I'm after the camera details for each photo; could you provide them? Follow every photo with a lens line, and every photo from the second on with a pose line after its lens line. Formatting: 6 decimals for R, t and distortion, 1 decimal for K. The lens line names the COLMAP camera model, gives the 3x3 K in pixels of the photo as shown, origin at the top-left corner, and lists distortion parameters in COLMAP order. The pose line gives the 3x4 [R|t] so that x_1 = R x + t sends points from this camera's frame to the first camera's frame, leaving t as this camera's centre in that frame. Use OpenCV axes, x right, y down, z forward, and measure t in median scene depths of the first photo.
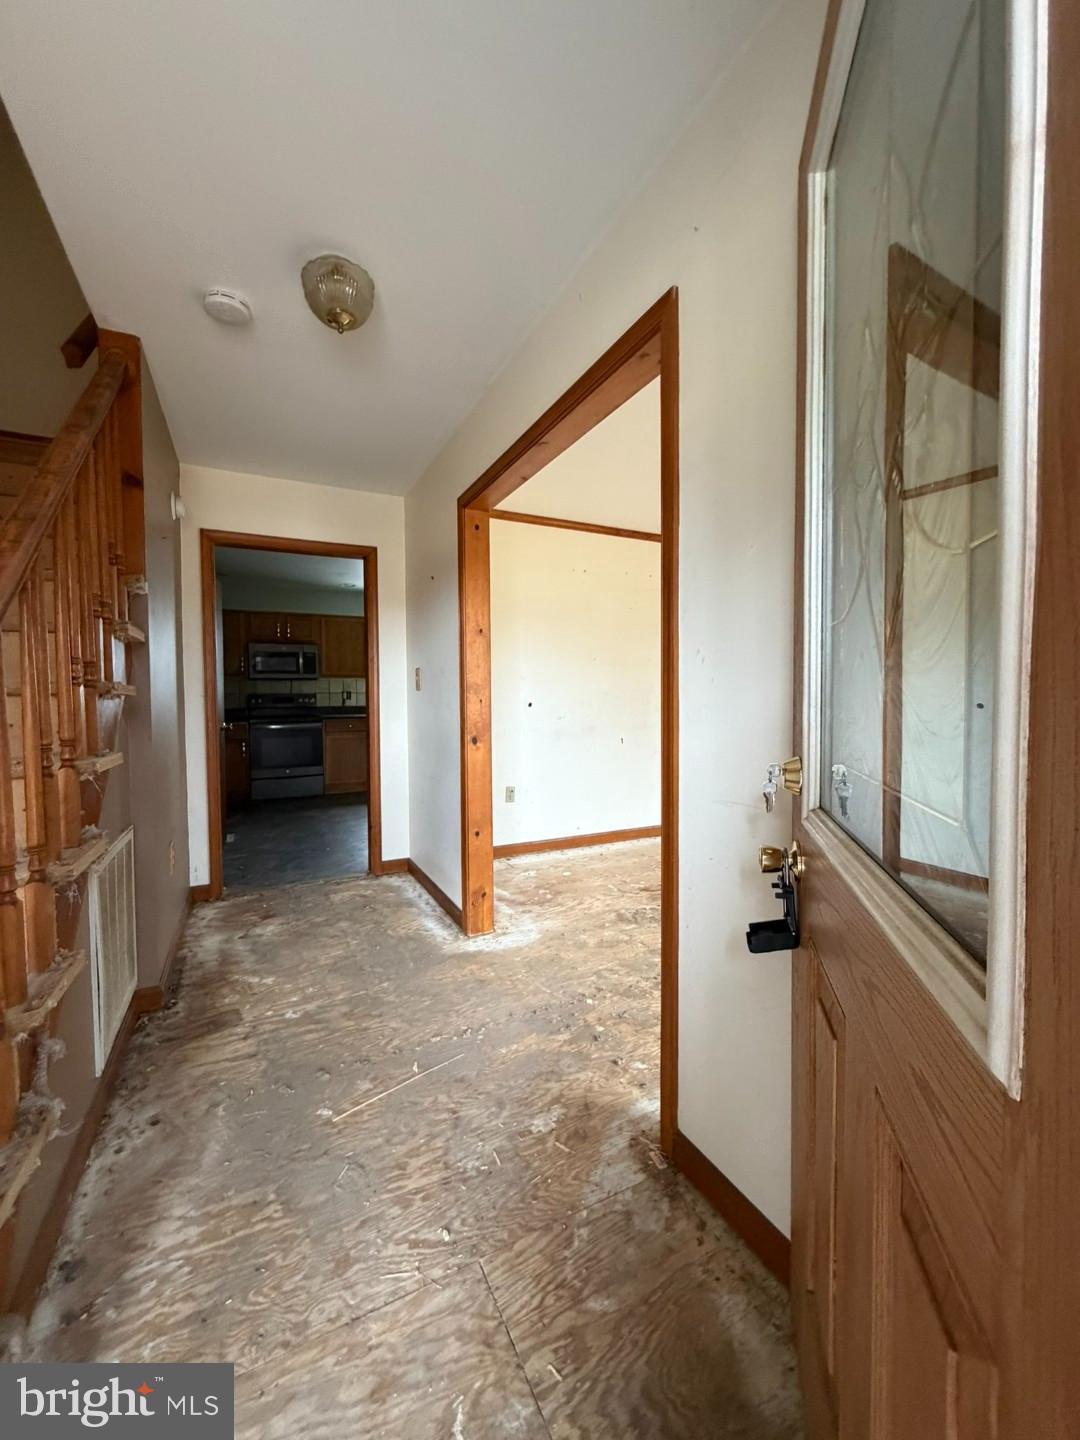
lens RADIAL K [[573.1, 0, 537.7], [0, 573.1, 714.1], [0, 0, 1]] dist [-0.000998, 0.000147]
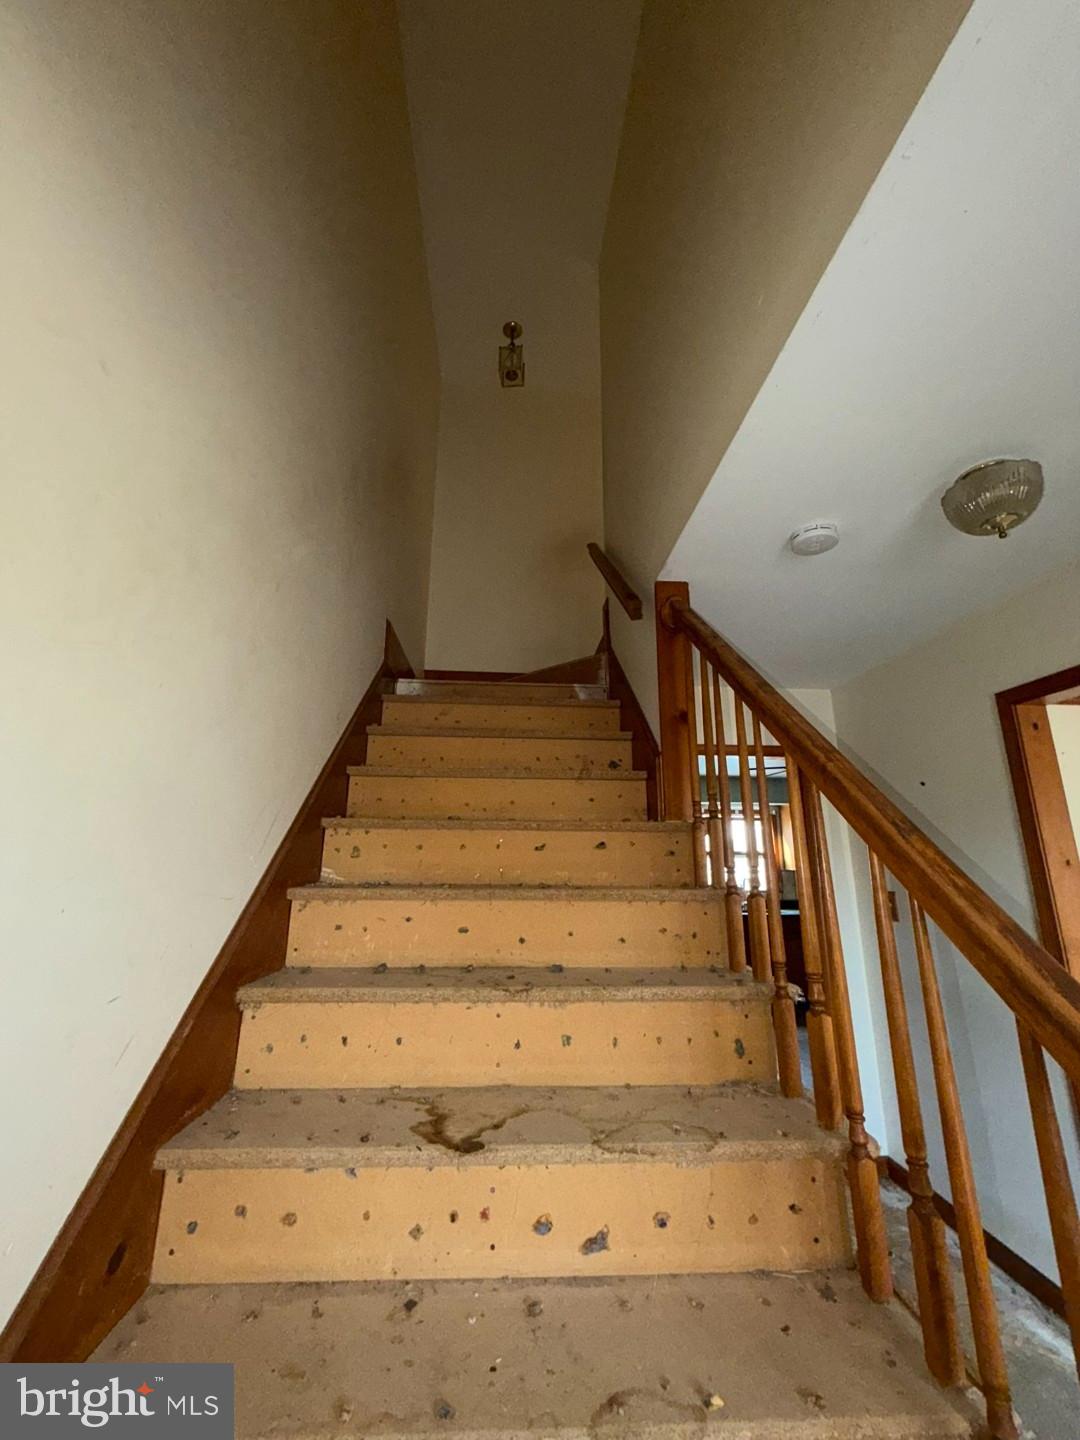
lens RADIAL K [[573.1, 0, 537.7], [0, 573.1, 714.1], [0, 0, 1]] dist [-0.000998, 0.000147]
pose [[0.917720, -0.088513, -0.387240, -0.483722], [-0.024361, 0.960482, -0.277273, -0.121800], [0.396479, 0.263893, 0.879298, 0.045090]]
